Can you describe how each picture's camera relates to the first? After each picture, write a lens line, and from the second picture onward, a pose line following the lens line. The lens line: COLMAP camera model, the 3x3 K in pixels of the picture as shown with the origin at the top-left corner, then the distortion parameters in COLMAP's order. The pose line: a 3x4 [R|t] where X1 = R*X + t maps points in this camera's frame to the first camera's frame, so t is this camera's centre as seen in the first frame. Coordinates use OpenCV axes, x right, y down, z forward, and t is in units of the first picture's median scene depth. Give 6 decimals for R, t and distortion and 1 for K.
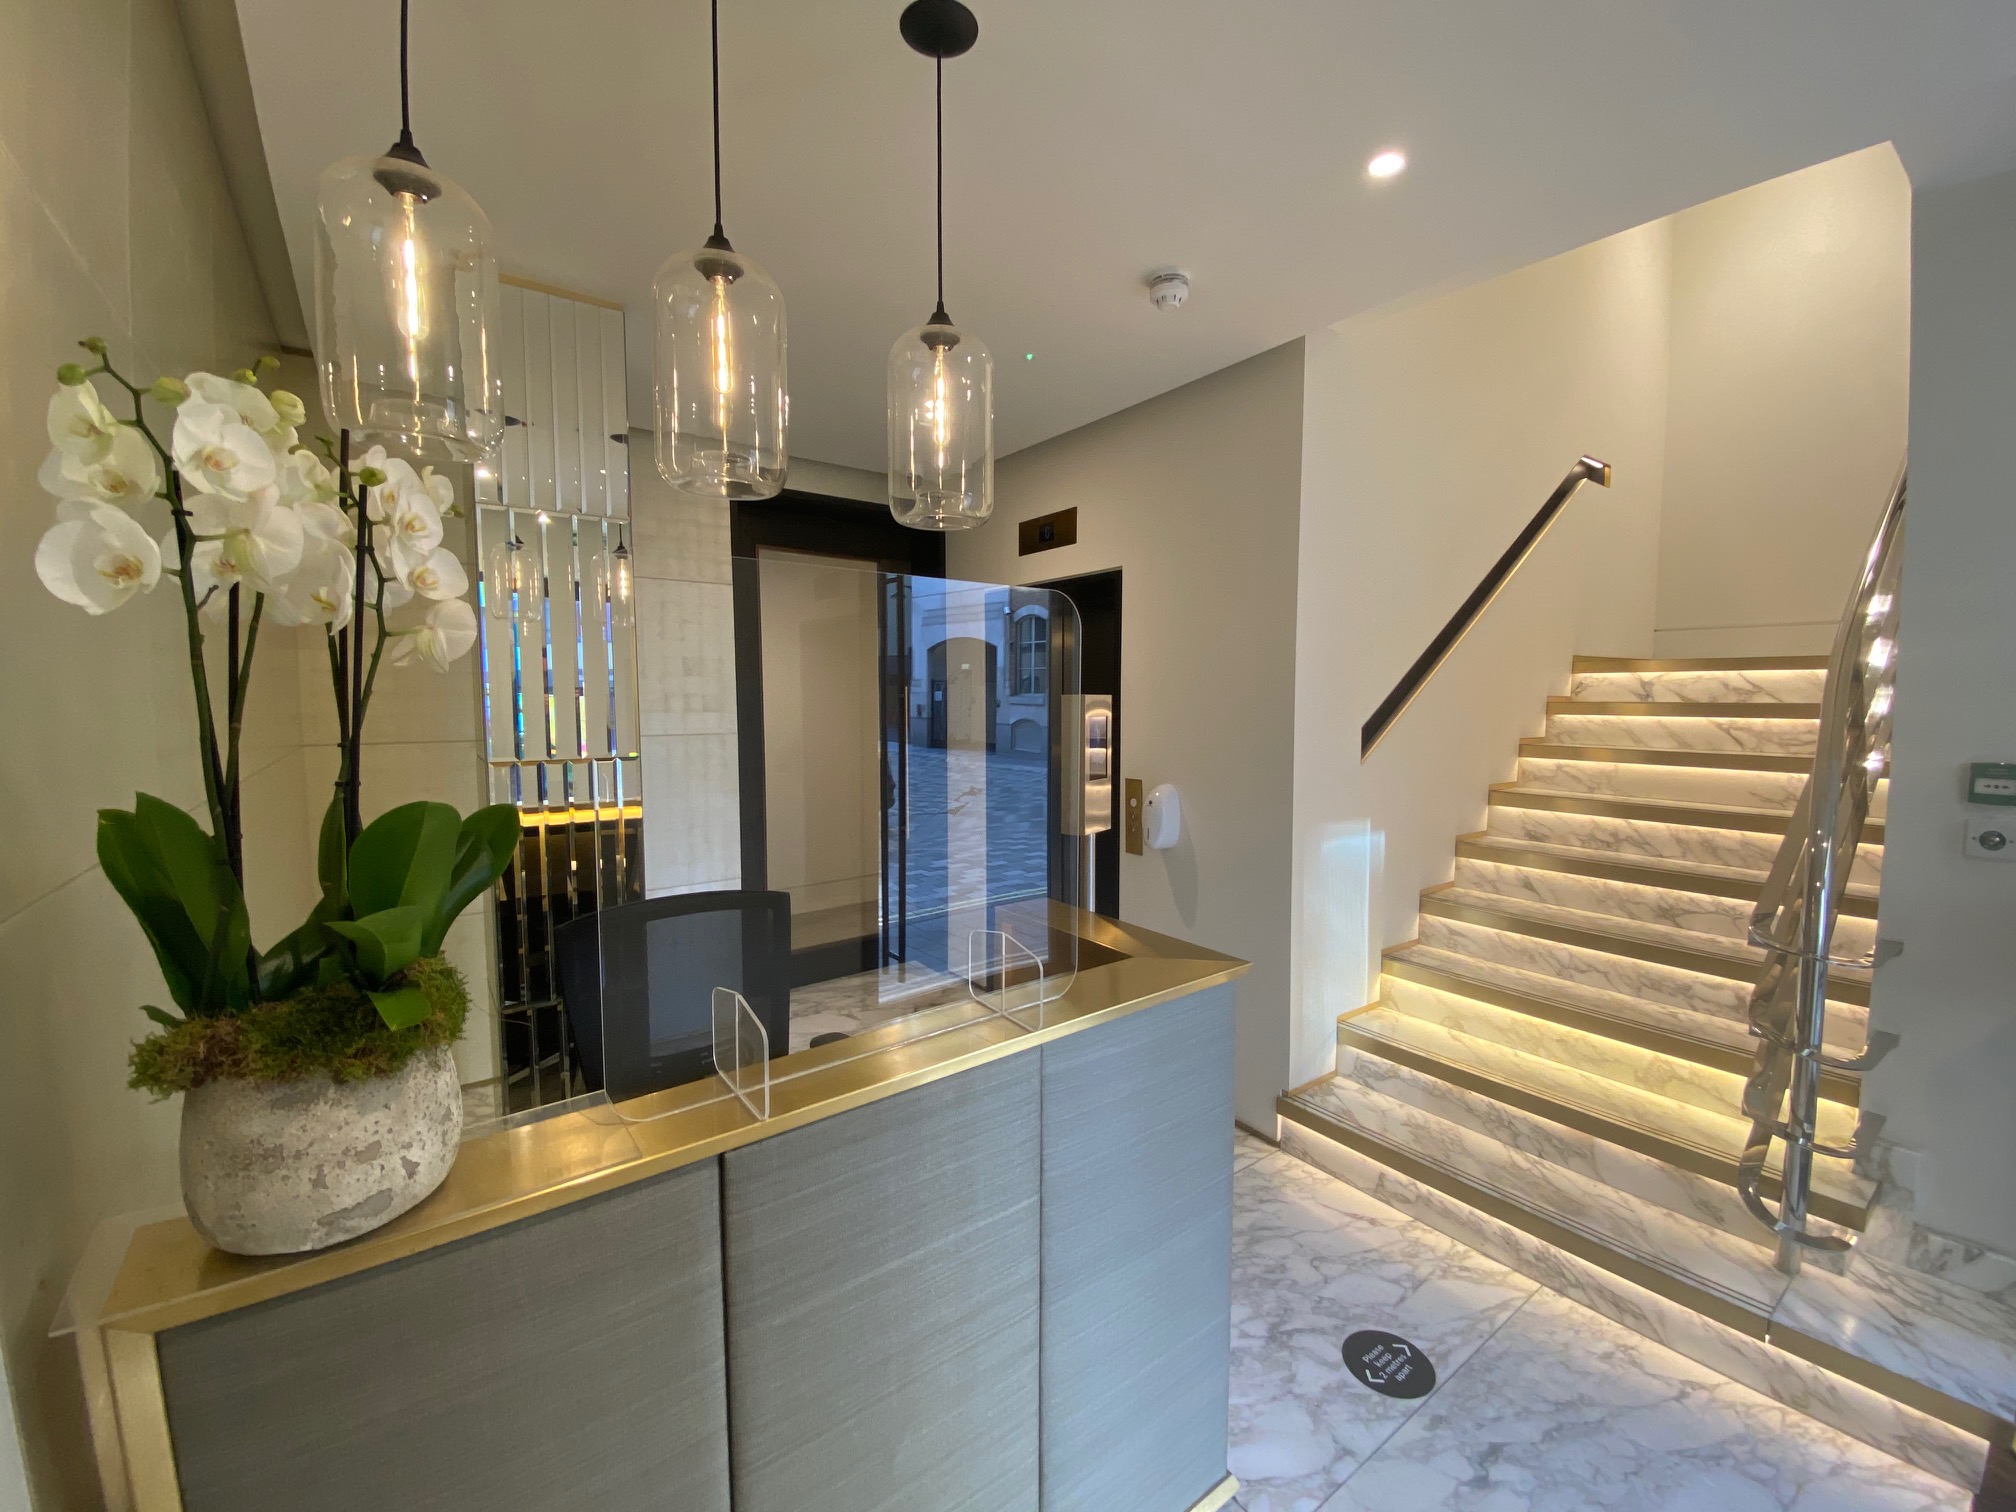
lens RADIAL K [[831.8, 0, 999.7], [0, 831.8, 760.8], [0, 0, 1]] dist [-0.001434, -0.004515]
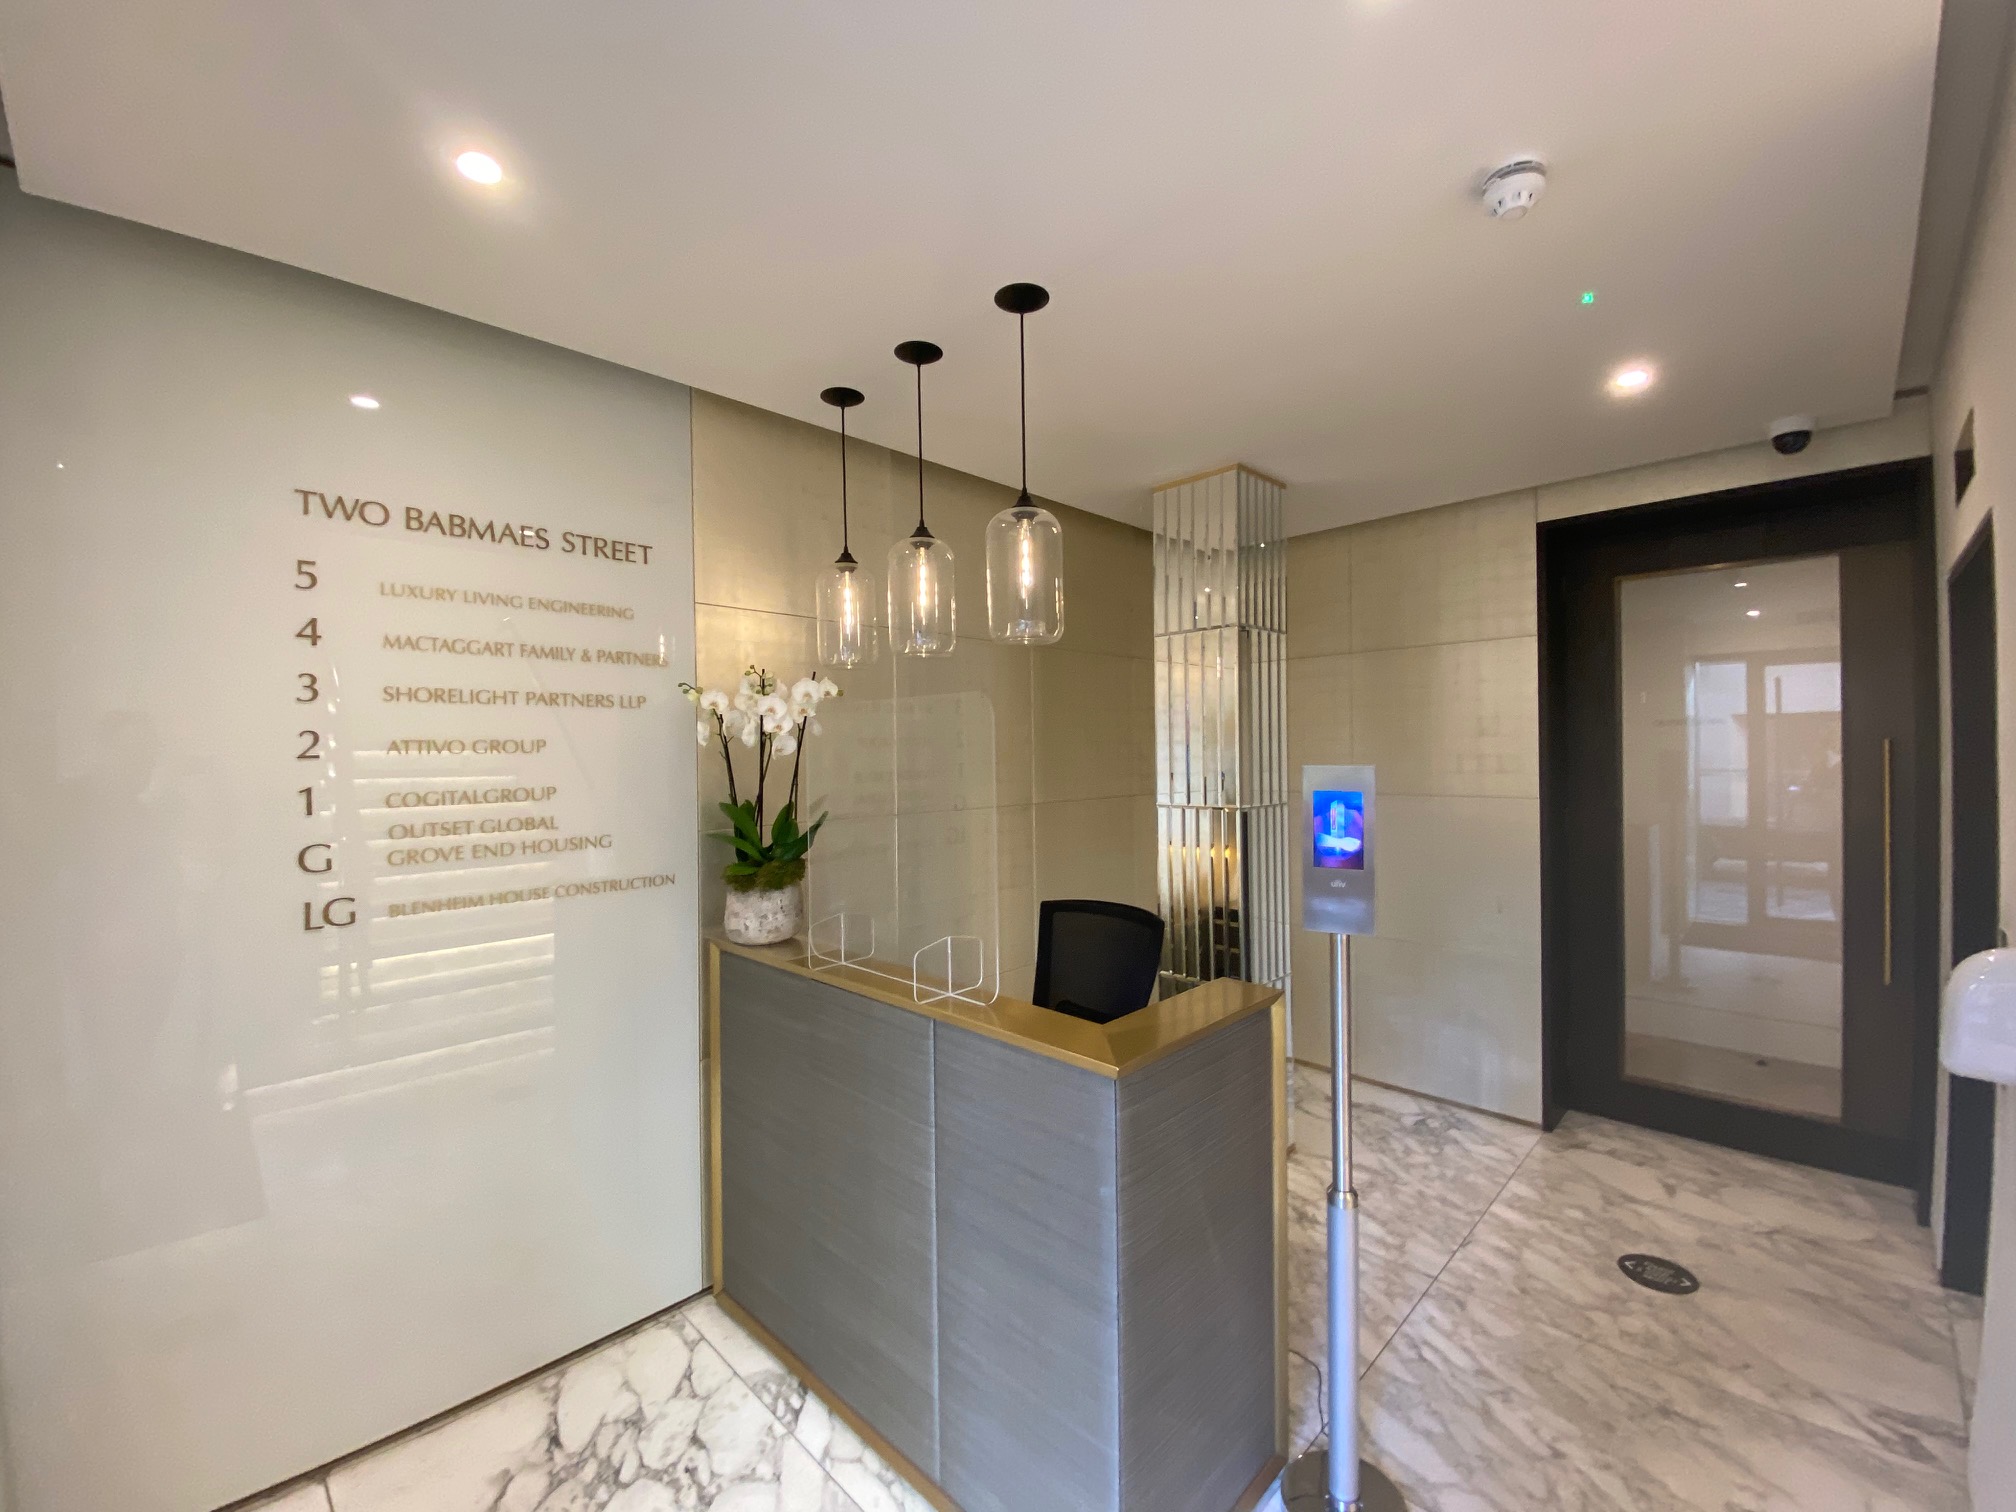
lens RADIAL K [[831.8, 0, 997.7], [0, 831.8, 751.5], [0, 0, 1]] dist [-0.001434, -0.004515]
pose [[0.125653, -0.002152, -0.992072, 0.519552], [-0.062811, 0.997974, -0.010120, -0.038624], [0.990084, 0.063585, 0.125264, 0.318015]]
